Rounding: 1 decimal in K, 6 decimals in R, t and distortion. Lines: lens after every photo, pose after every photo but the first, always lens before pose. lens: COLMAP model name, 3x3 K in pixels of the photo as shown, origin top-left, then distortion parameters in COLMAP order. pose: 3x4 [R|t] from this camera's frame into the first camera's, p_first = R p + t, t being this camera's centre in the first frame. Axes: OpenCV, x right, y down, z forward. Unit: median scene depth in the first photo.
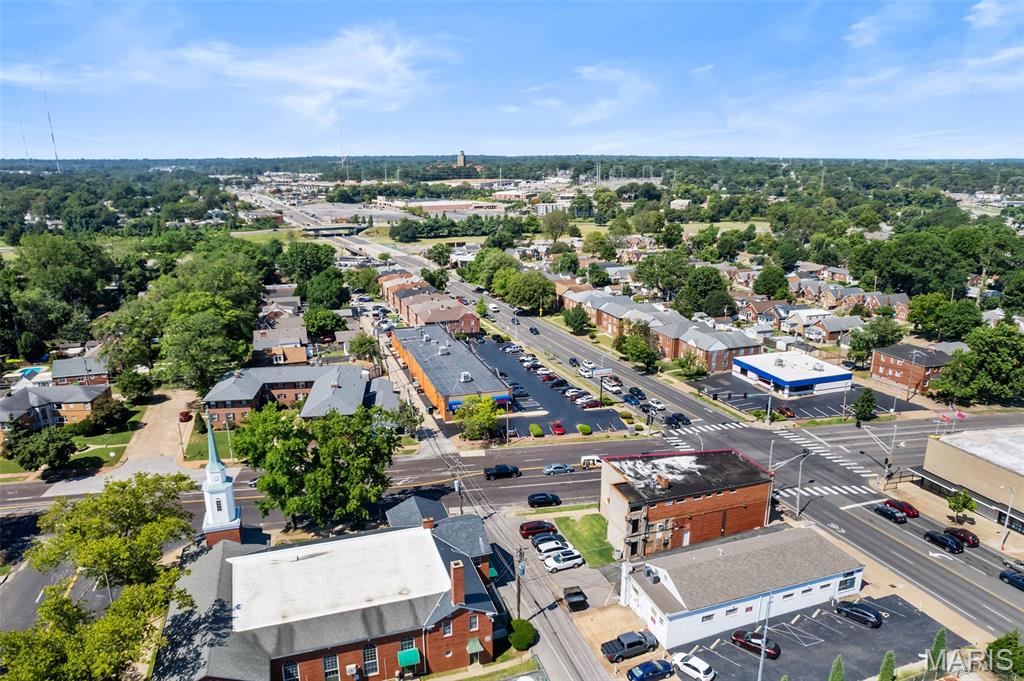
lens RADIAL K [[643.3, 0, 529.6], [0, 643.3, 341.5], [0, 0, 1]] dist [-0.068436, 0.058849]
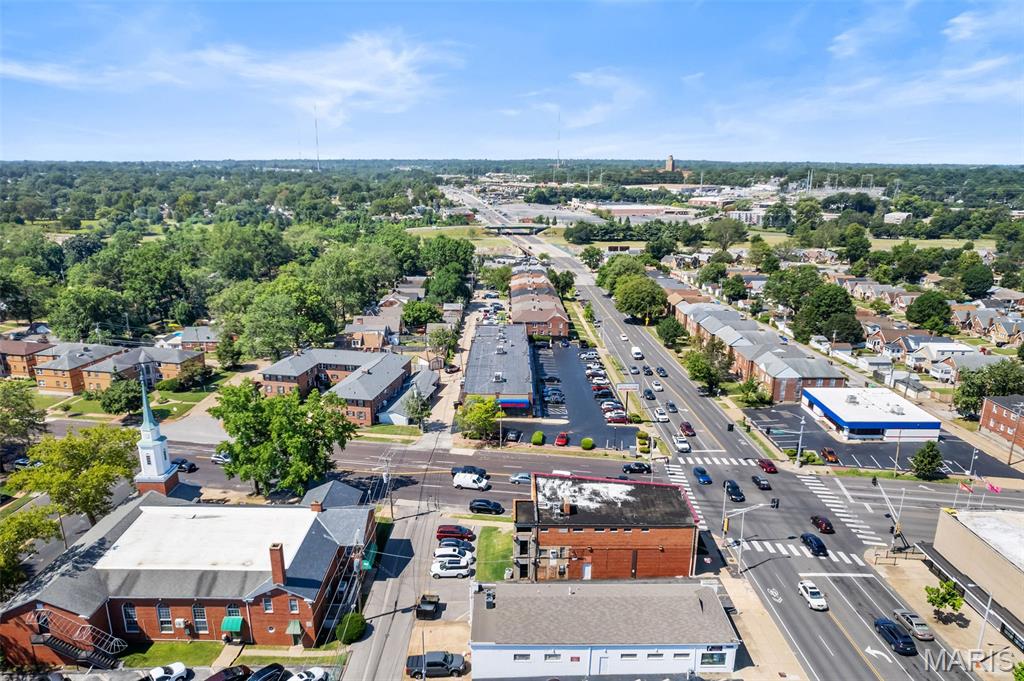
lens RADIAL K [[643.3, 0, 529.6], [0, 643.3, 341.5], [0, 0, 1]] dist [-0.068436, 0.058849]
pose [[0.952199, 0.089647, -0.292029, 0.207559], [-0.091356, 0.995788, 0.007809, -0.011083], [0.291499, 0.019243, 0.956377, 0.045417]]
